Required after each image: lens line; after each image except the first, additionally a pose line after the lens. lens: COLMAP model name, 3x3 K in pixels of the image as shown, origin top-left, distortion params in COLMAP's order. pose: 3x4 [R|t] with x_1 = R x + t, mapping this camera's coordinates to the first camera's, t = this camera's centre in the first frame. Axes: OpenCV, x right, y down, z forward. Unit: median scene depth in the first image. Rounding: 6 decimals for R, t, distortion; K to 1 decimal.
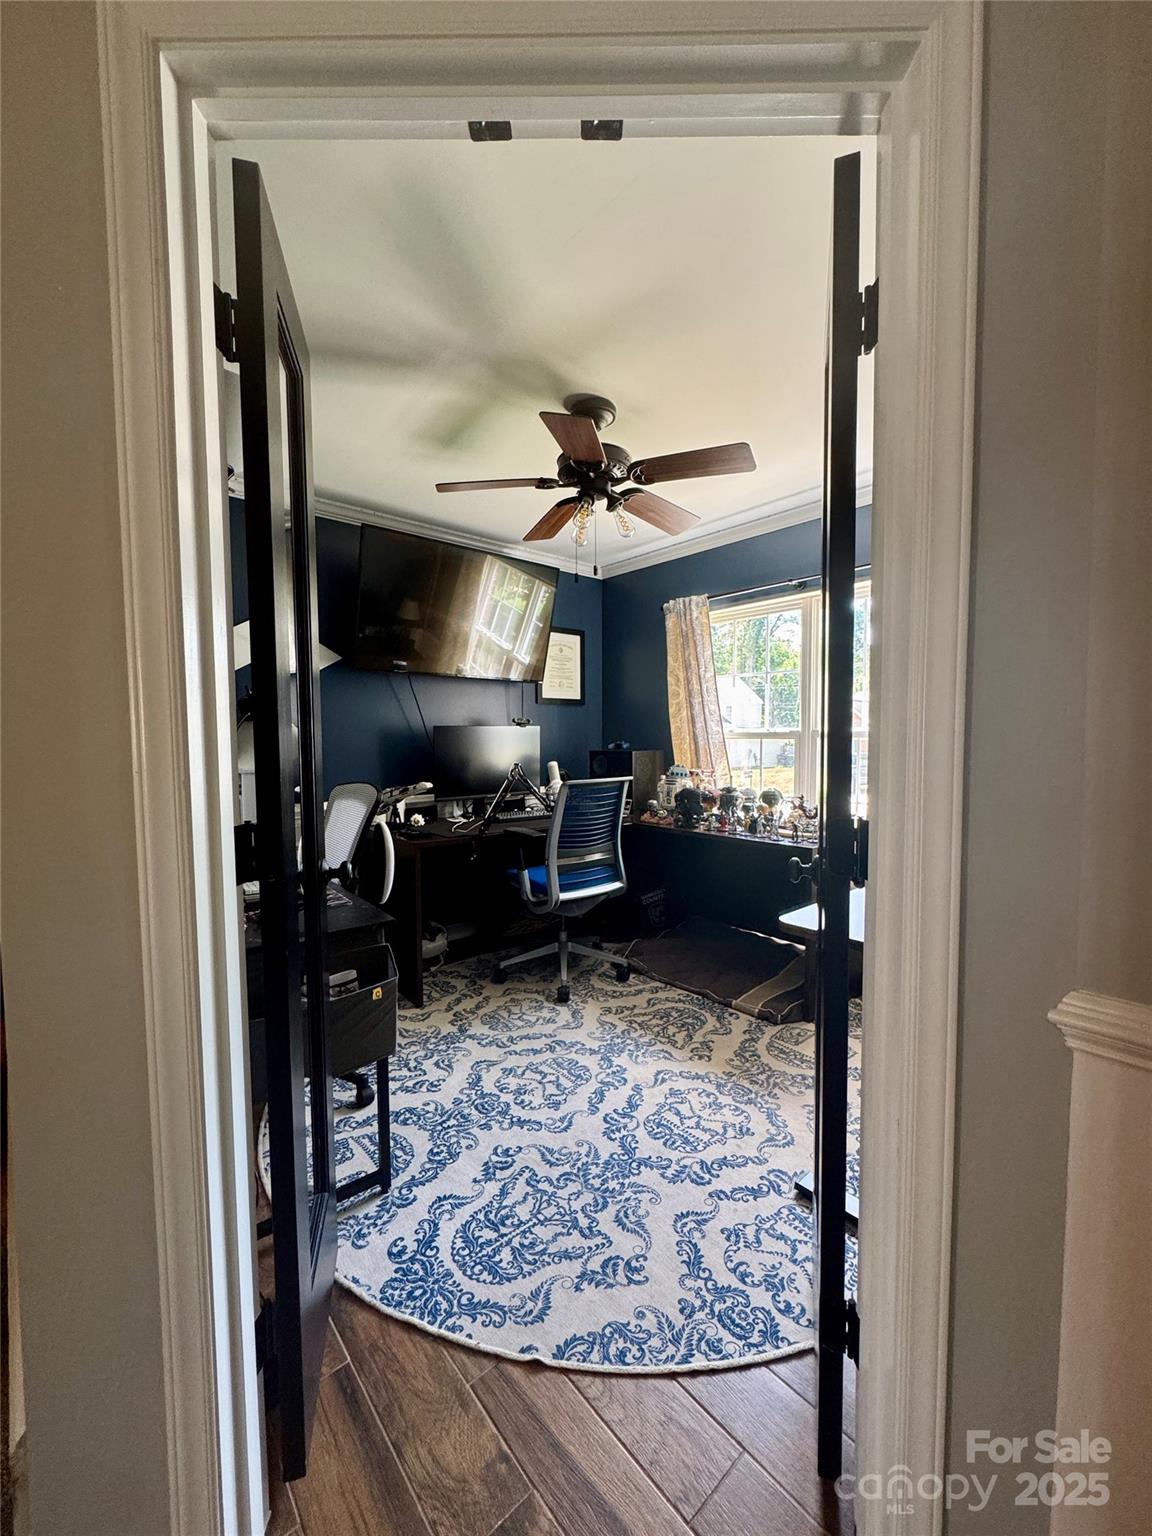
lens RADIAL K [[613.7, 0, 577.8], [0, 613.7, 765.6], [0, 0, 1]] dist [-0.002052, 0.000114]
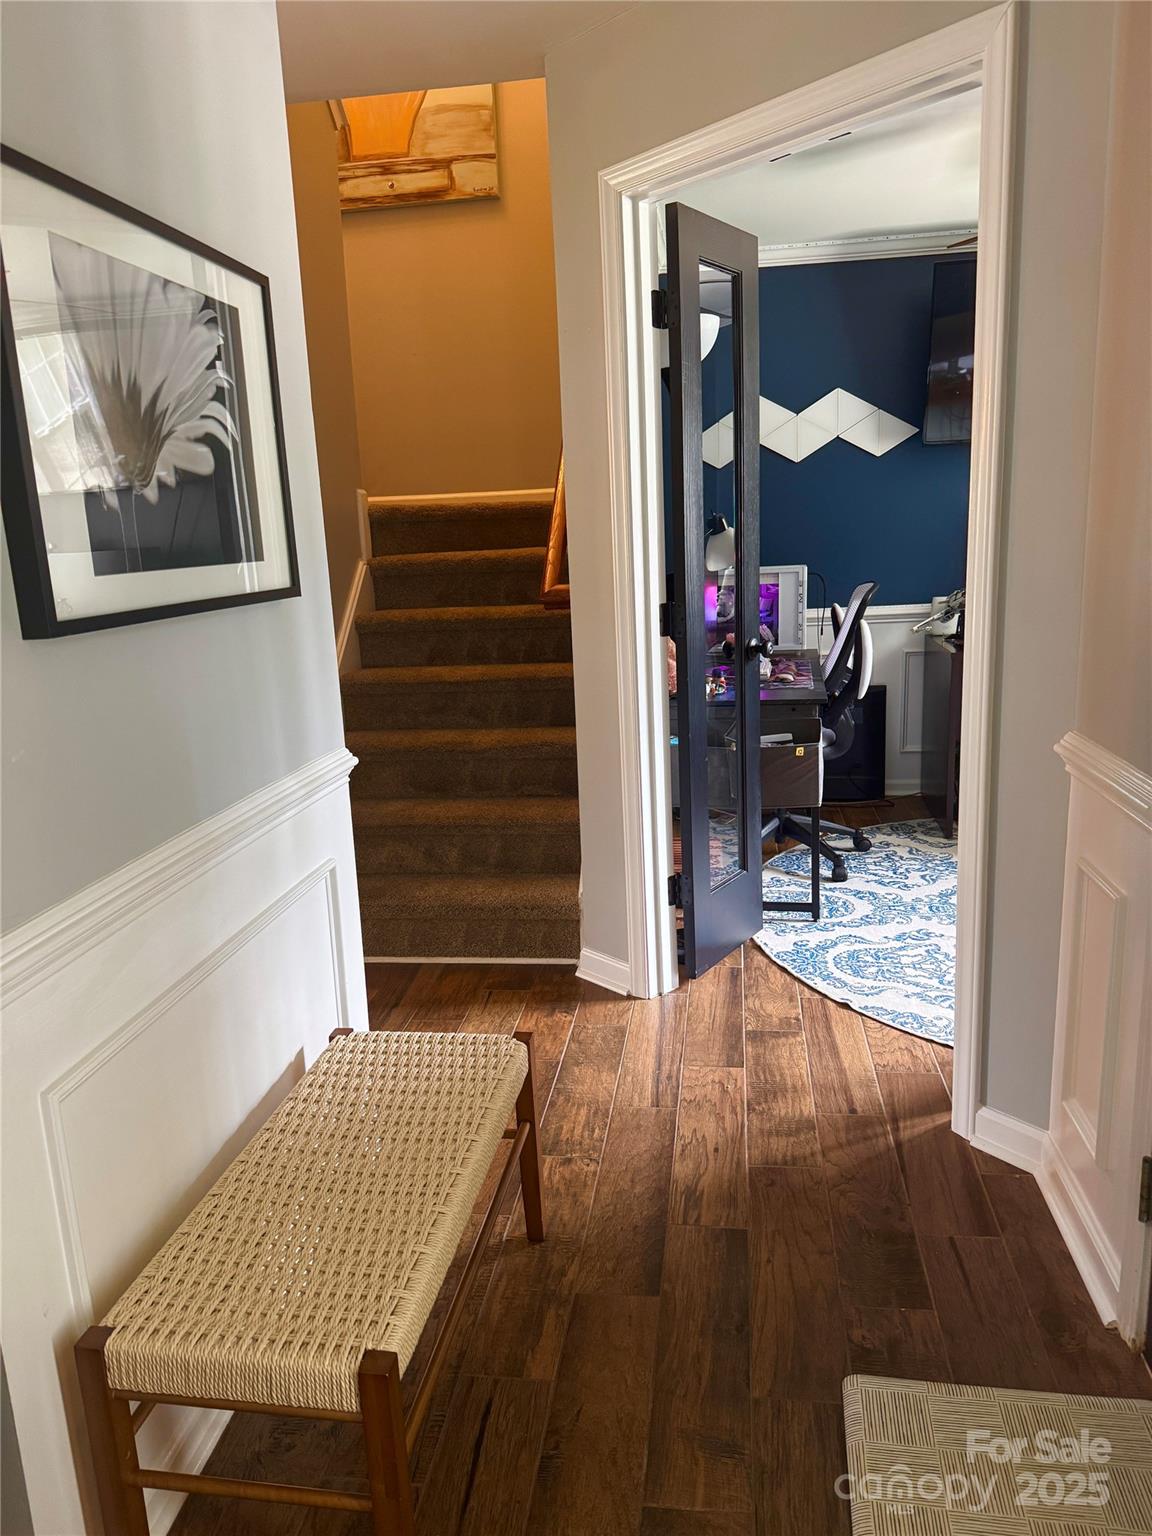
lens RADIAL K [[1084.9, 0, 563.2], [0, 1084.9, 765.1], [0, 0, 1]] dist [0.087398, -0.000795]
pose [[0.648211, 0.139107, -0.748647, 0.799131], [0.002776, 0.982733, 0.185006, -0.011946], [0.761456, -0.122001, 0.636633, -0.615693]]
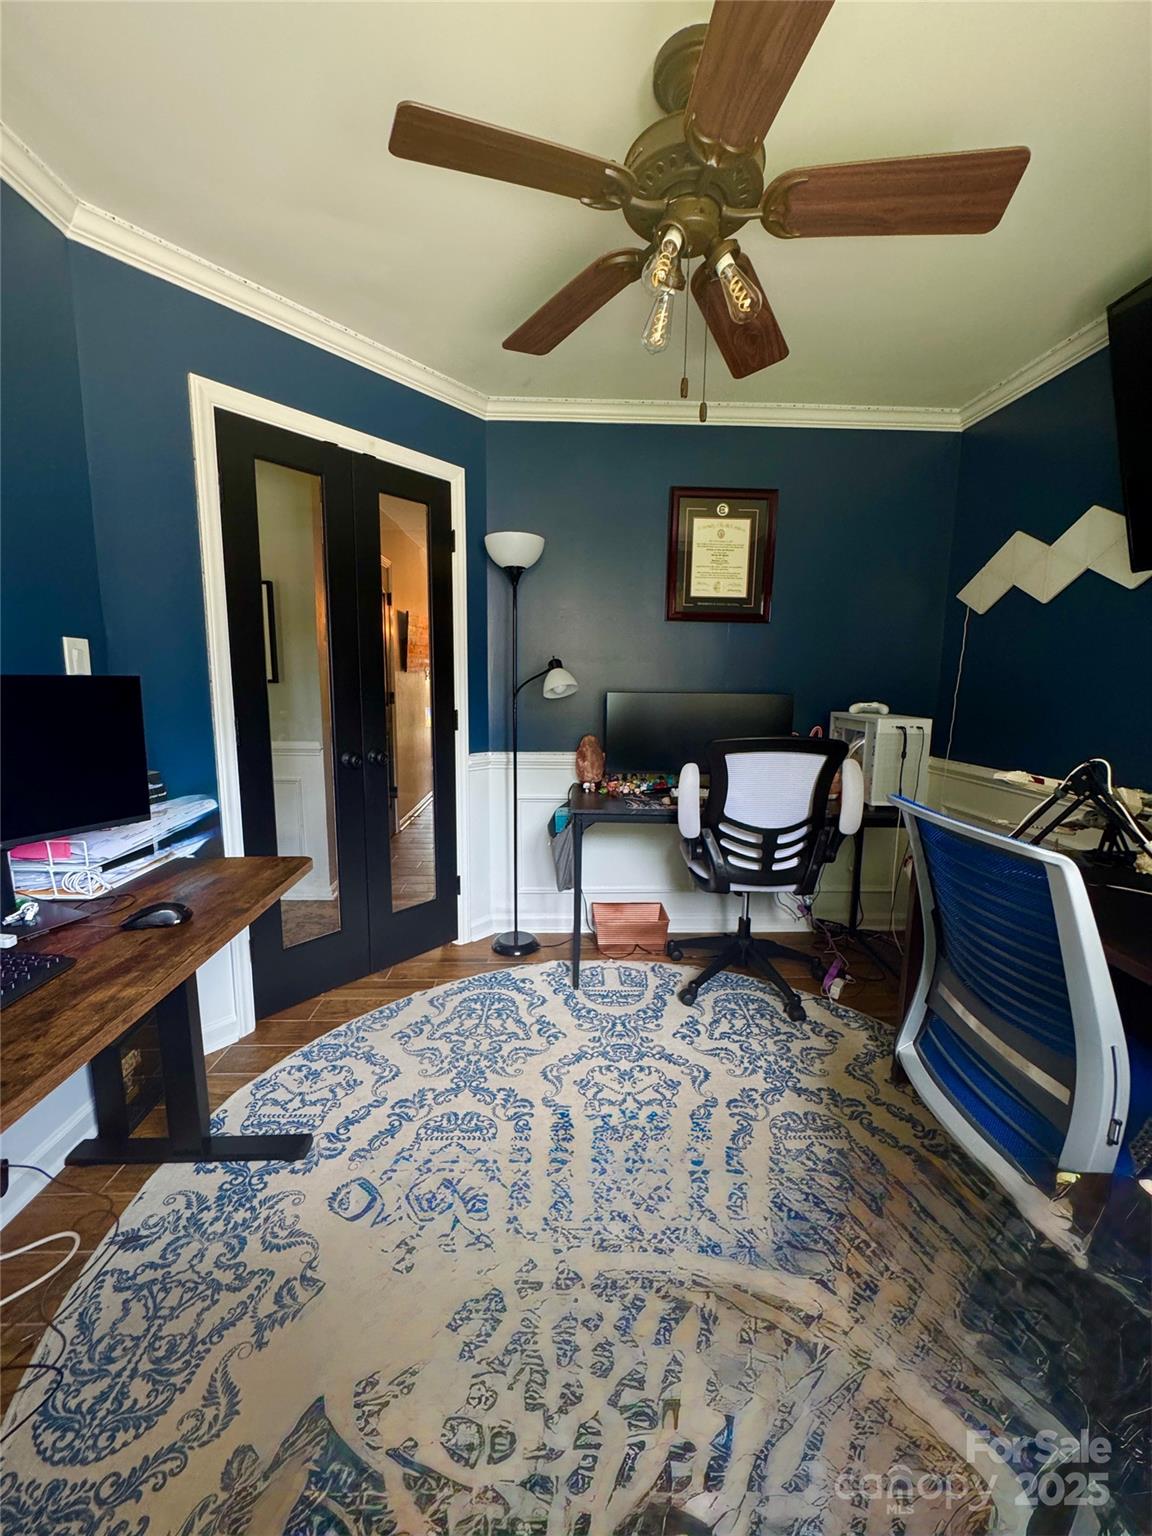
lens RADIAL K [[613.7, 0, 572.9], [0, 613.7, 765.6], [0, 0, 1]] dist [-0.002052, 0.000114]
pose [[-0.633869, 0.106829, -0.766027, 0.660222], [-0.044909, 0.983661, 0.174341, -0.085479], [0.772136, 0.144911, -0.618714, 1.562070]]
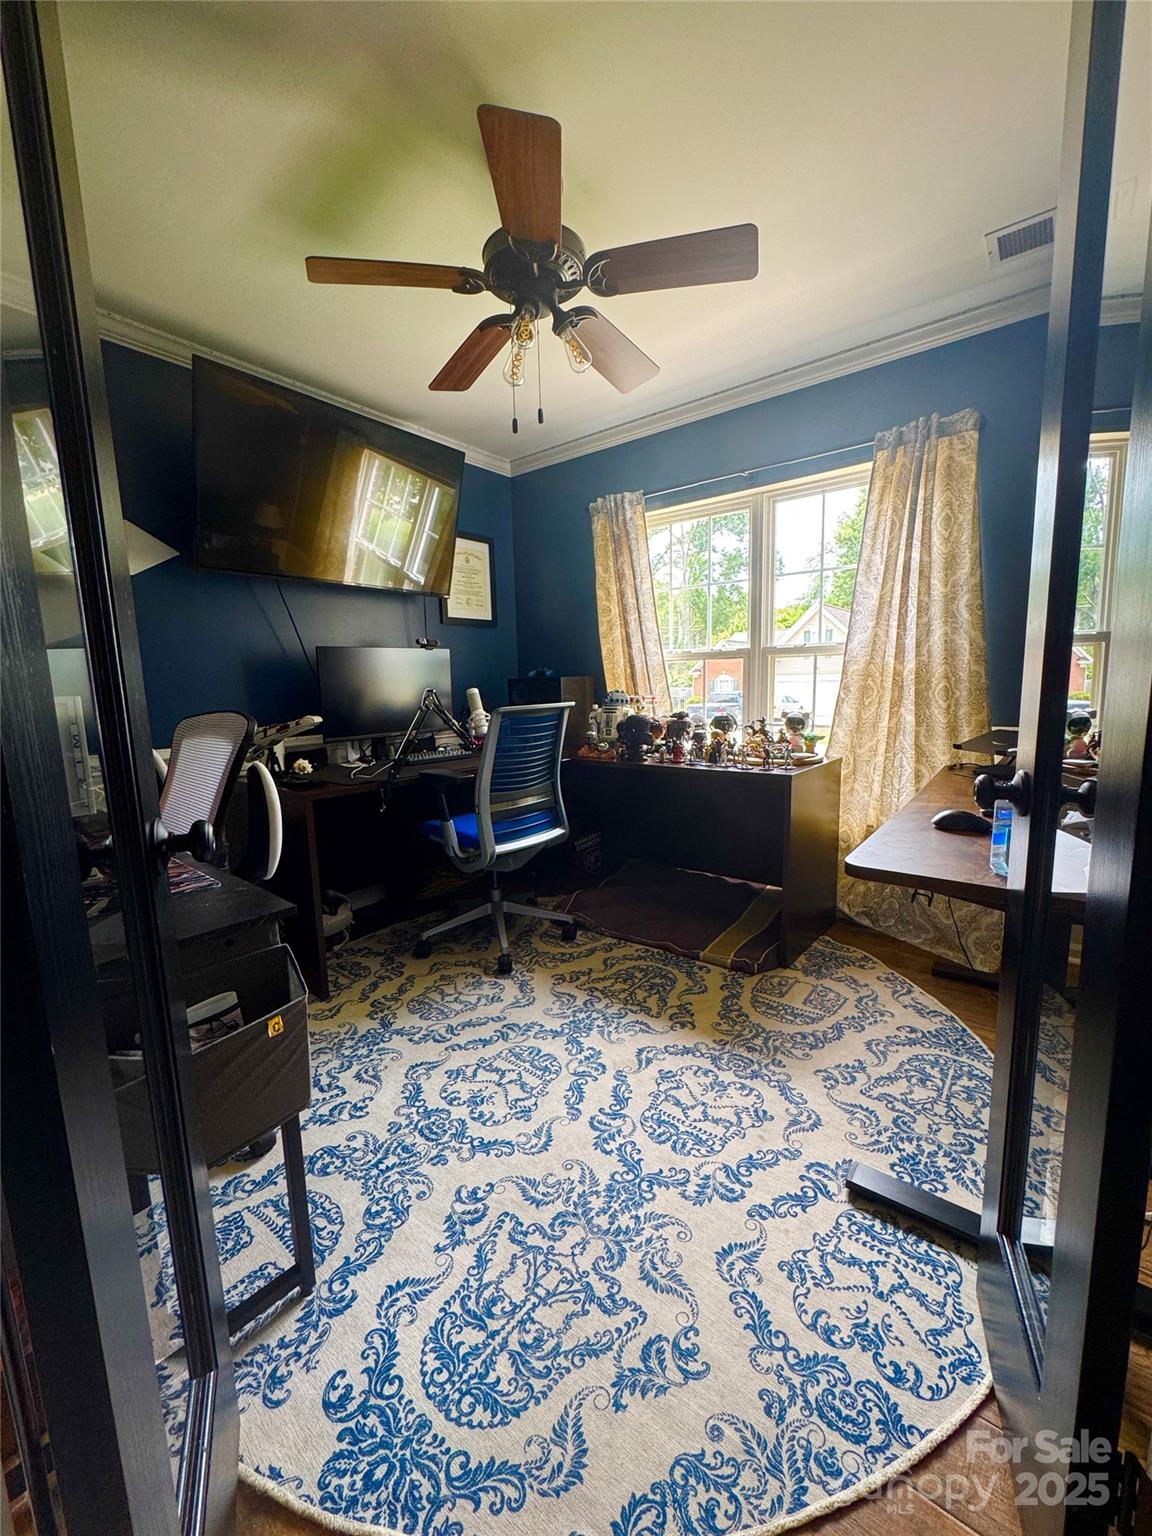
lens RADIAL K [[613.7, 0, 577.9], [0, 613.7, 767.2], [0, 0, 1]] dist [-0.002052, 0.000114]
pose [[0.982126, -0.045622, 0.182613, -0.097081], [0.029144, 0.995340, 0.091923, 0.045712], [-0.185956, -0.084957, 0.978878, 0.271503]]
